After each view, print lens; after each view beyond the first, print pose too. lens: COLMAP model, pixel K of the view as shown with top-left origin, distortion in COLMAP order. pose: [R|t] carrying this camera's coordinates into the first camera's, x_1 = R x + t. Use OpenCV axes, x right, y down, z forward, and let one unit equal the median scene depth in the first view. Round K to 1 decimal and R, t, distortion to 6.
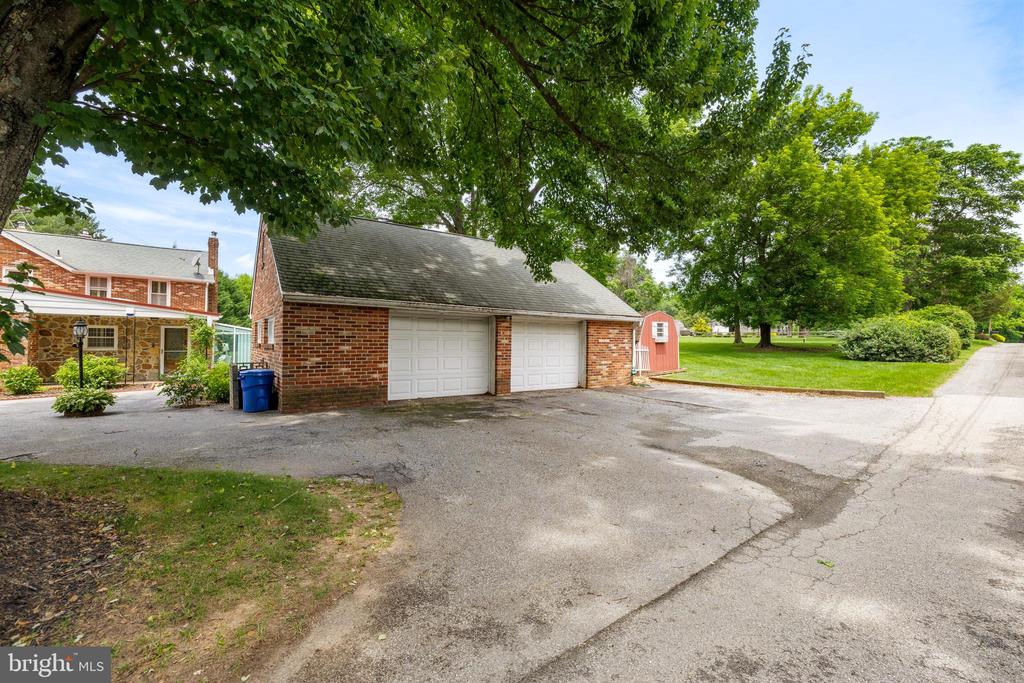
lens RADIAL K [[421.9, 0, 513.0], [0, 421.9, 342.3], [0, 0, 1]] dist [0.001952, 0.000195]
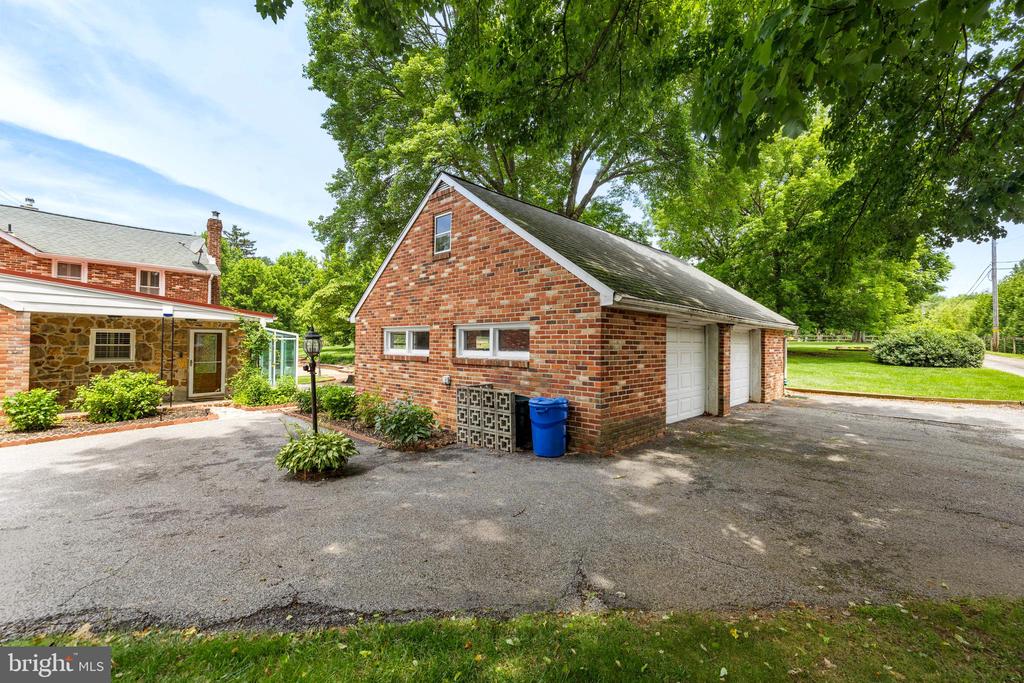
lens RADIAL K [[421.9, 0, 511.3], [0, 421.9, 342.8], [0, 0, 1]] dist [0.001952, 0.000195]
pose [[0.985331, 0.001684, 0.170646, -0.396163], [-0.001509, 0.999998, -0.001158, -0.014960], [-0.170647, 0.000883, 0.985332, 0.146783]]
